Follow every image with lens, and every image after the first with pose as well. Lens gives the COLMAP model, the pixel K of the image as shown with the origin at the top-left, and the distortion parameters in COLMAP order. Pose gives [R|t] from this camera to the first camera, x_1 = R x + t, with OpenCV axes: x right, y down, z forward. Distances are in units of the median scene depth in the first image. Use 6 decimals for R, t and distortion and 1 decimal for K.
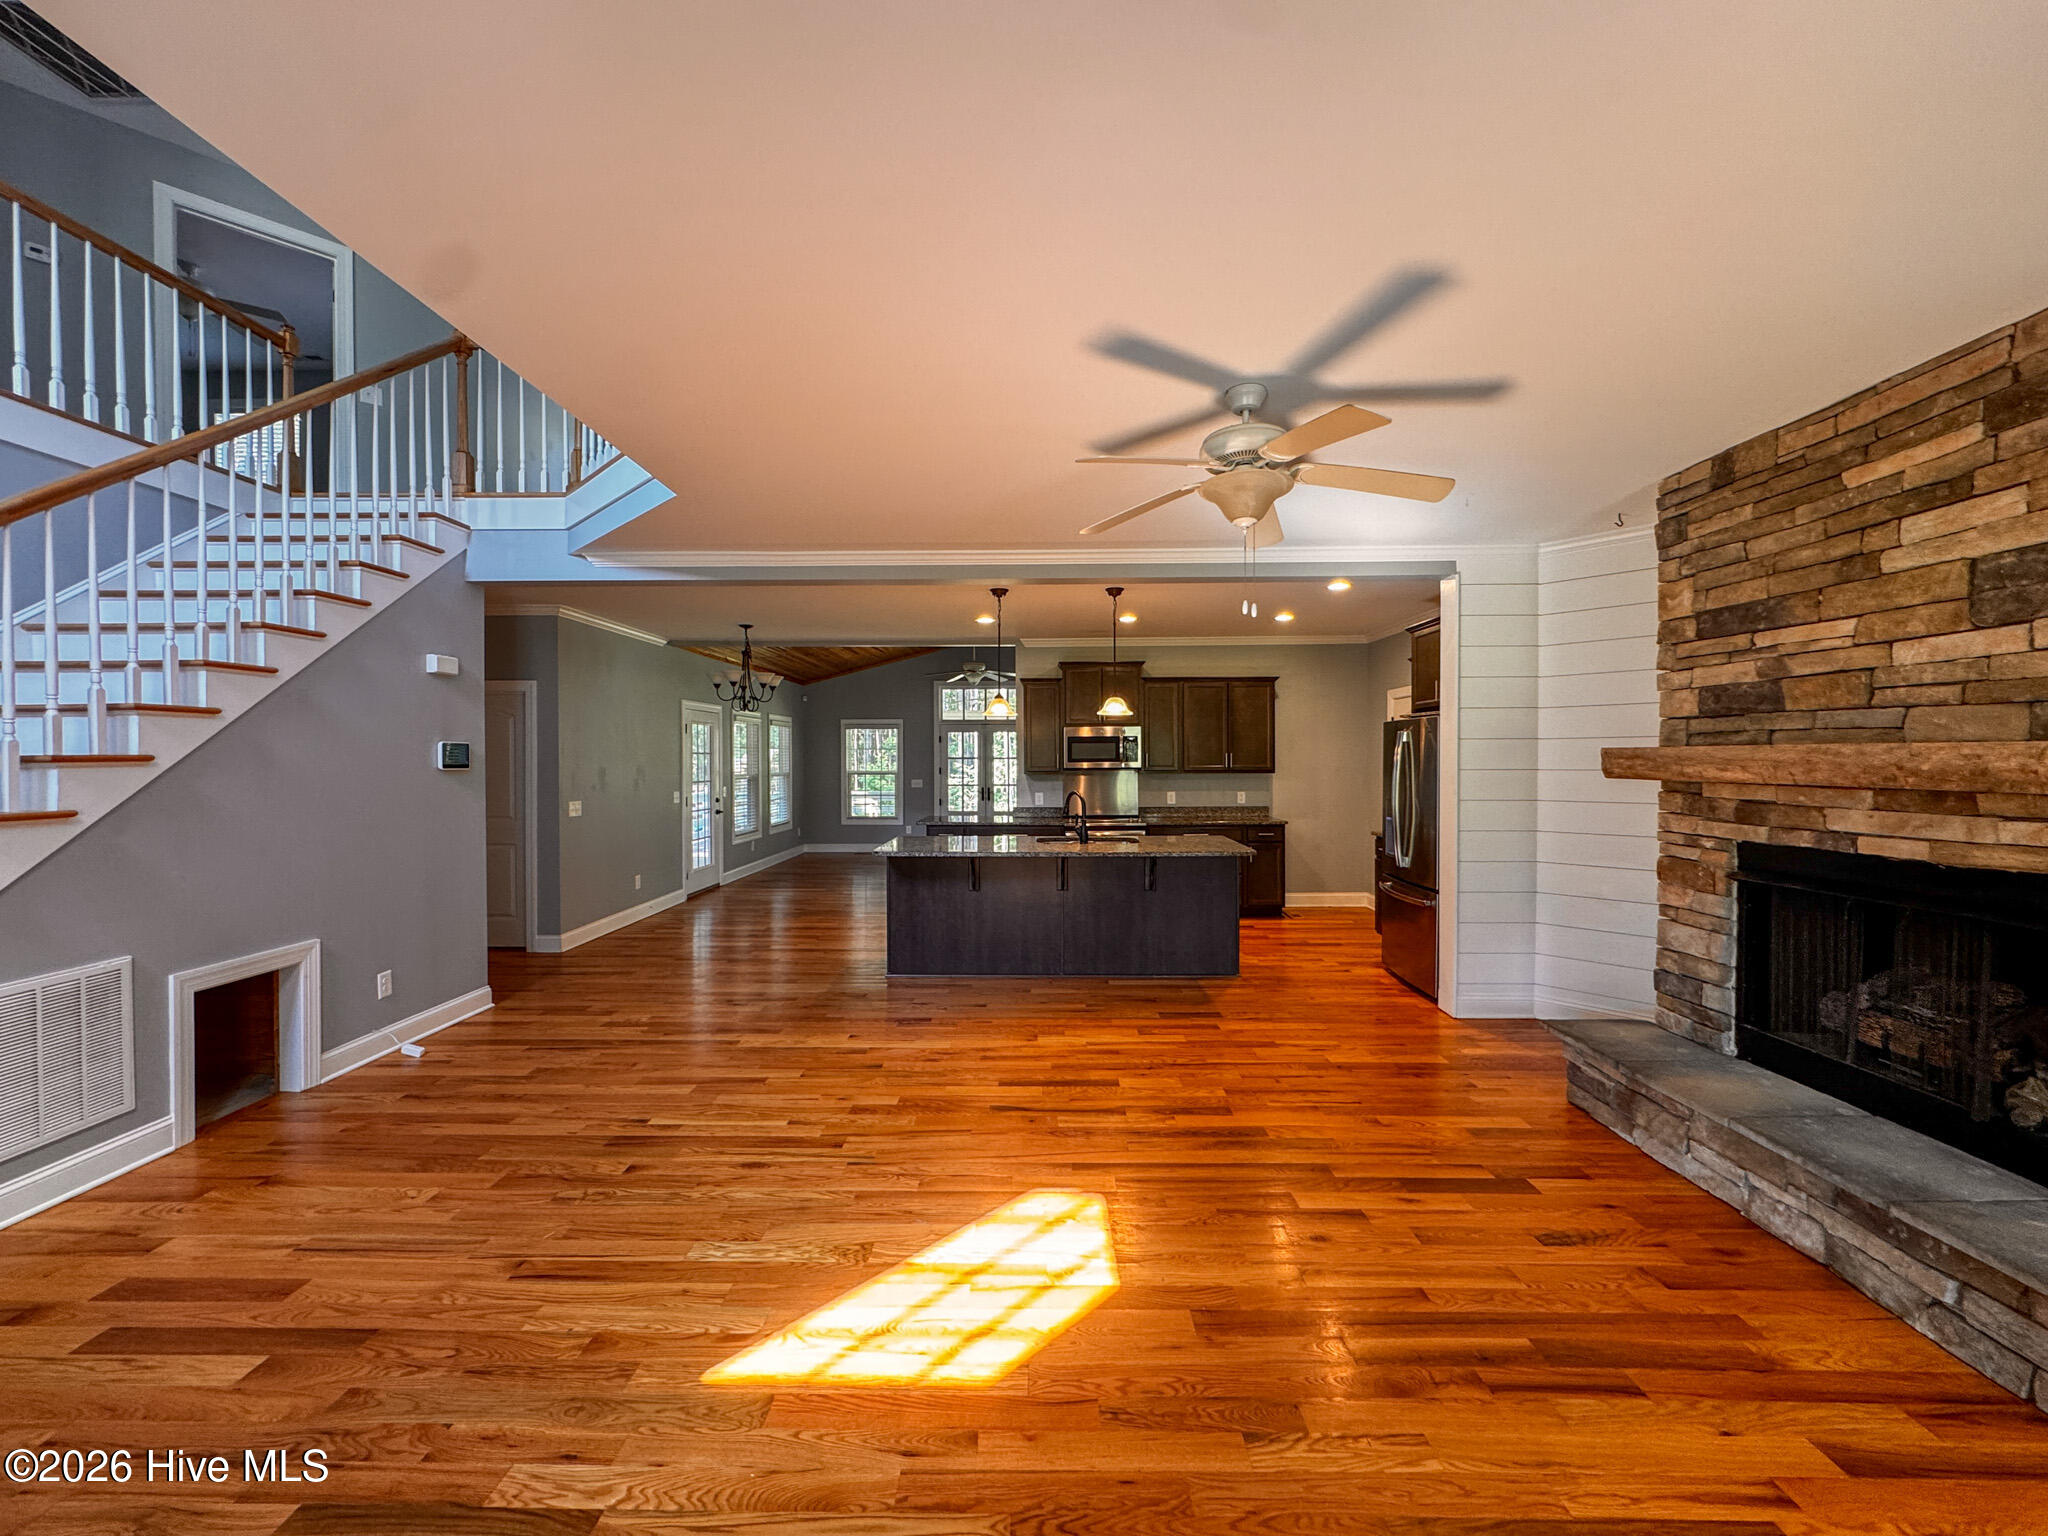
lens RADIAL K [[833.5, 0, 1029.9], [0, 833.5, 762.9], [0, 0, 1]] dist [-0.003085, 0.000387]
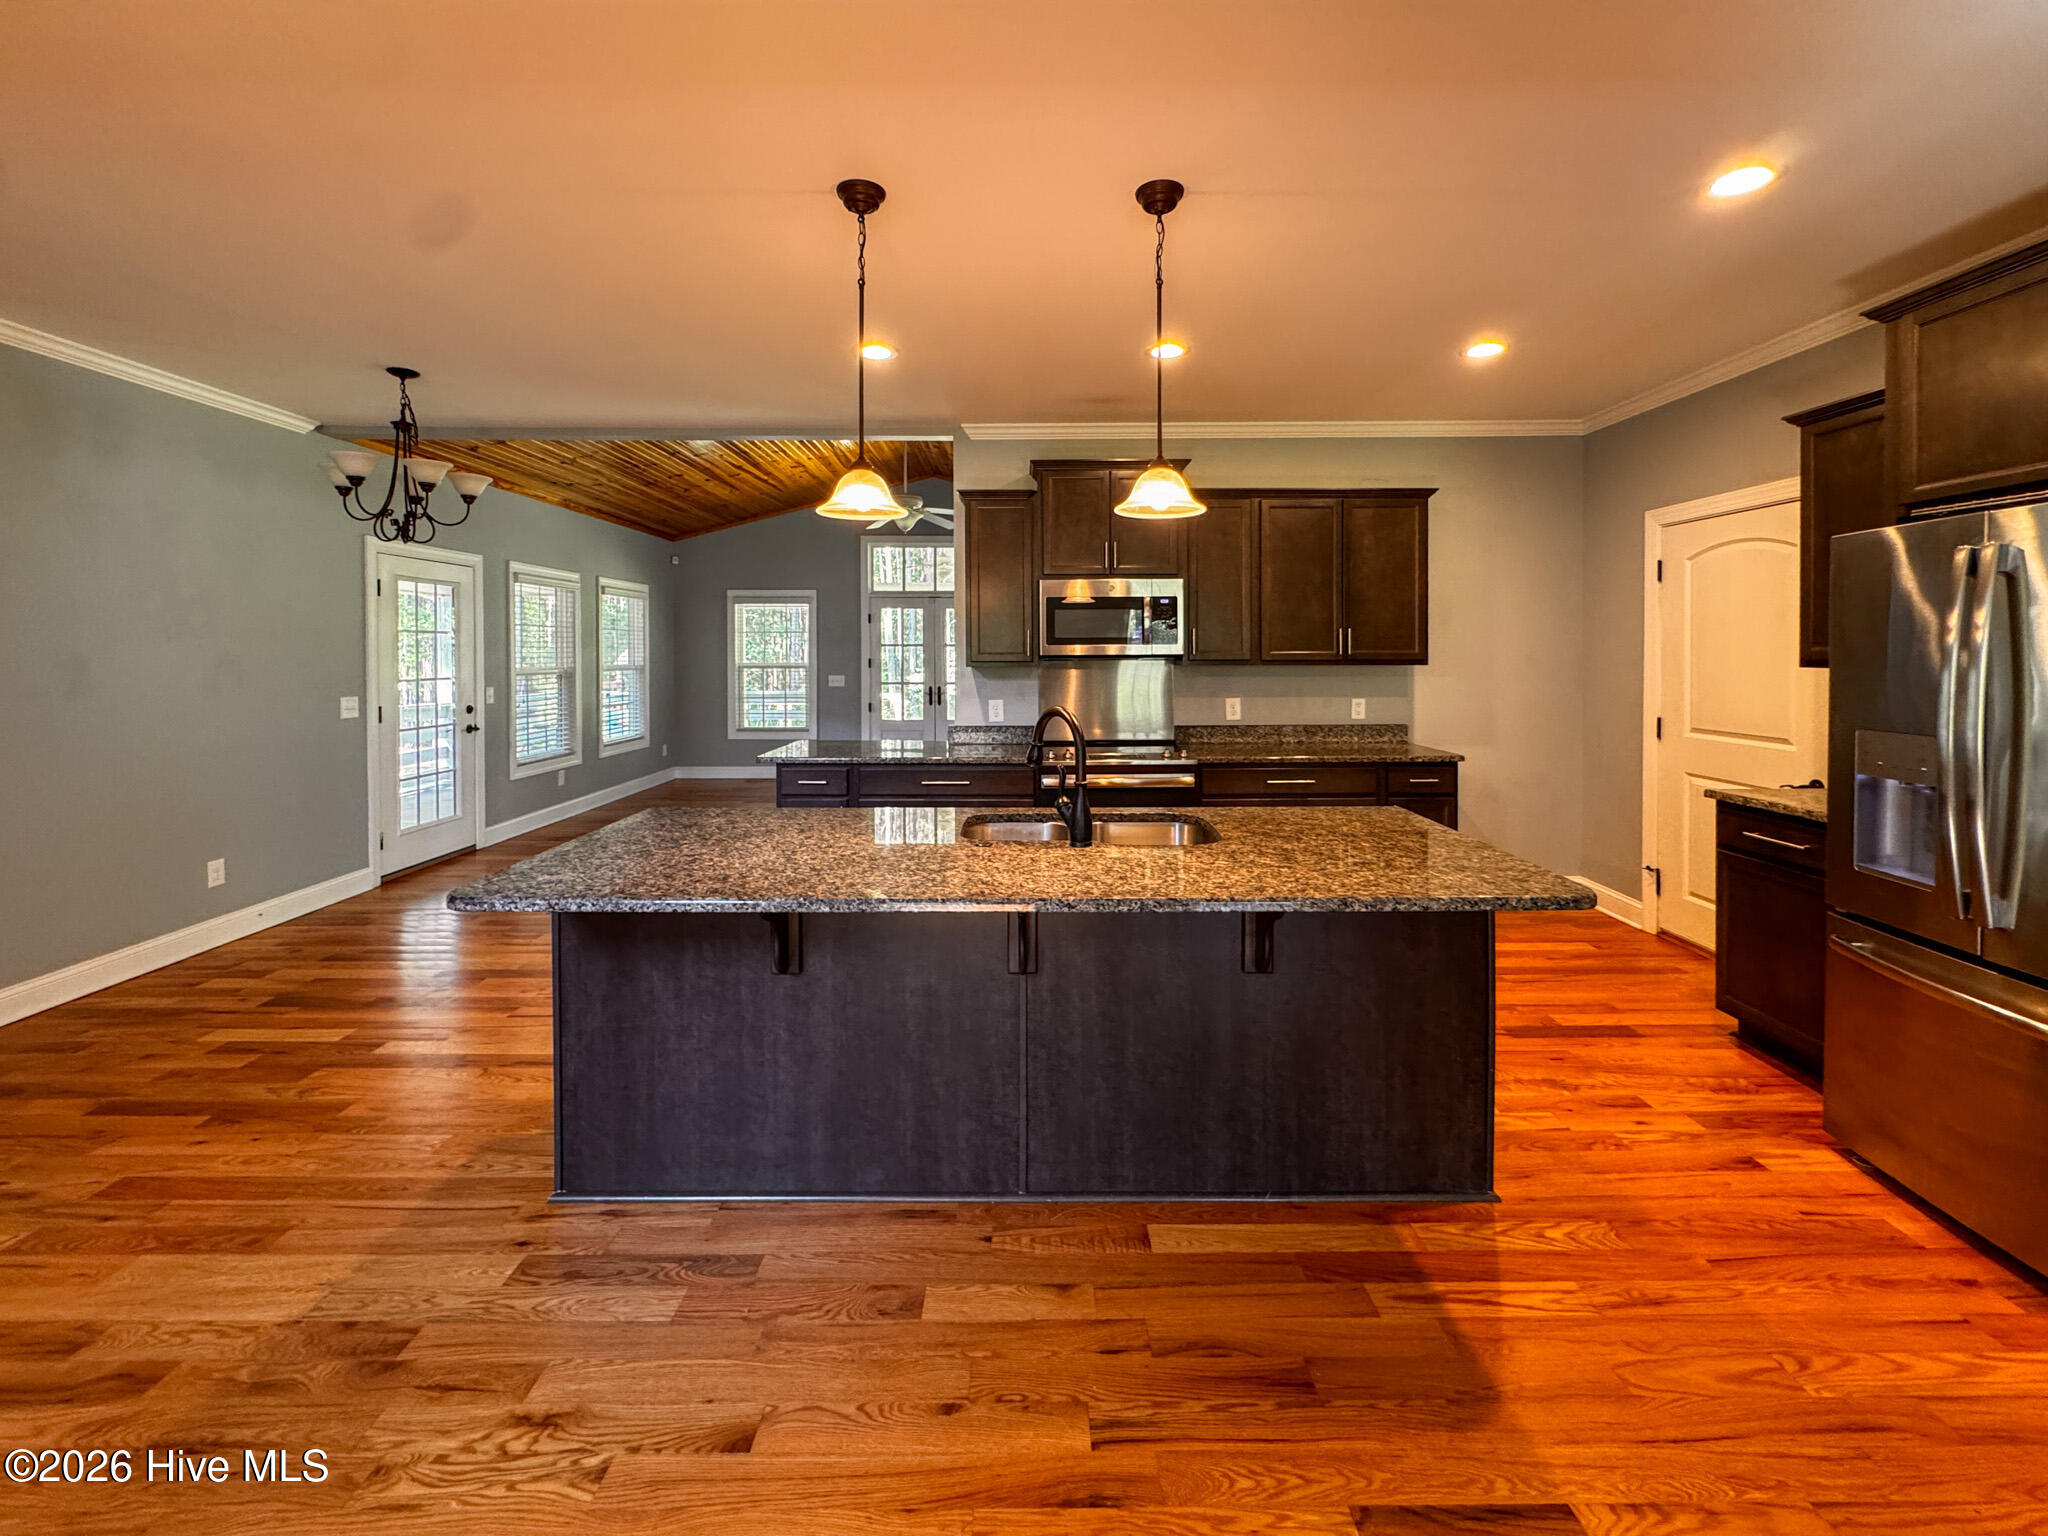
lens RADIAL K [[833.5, 0, 965.8], [0, 833.5, 674.6], [0, 0, 1]] dist [-0.003085, 0.000387]
pose [[0.998164, 0.000603, -0.060568, 0.024326], [0.000645, 0.999788, 0.020587, 0.007052], [0.060568, -0.020588, 0.997952, 0.425992]]
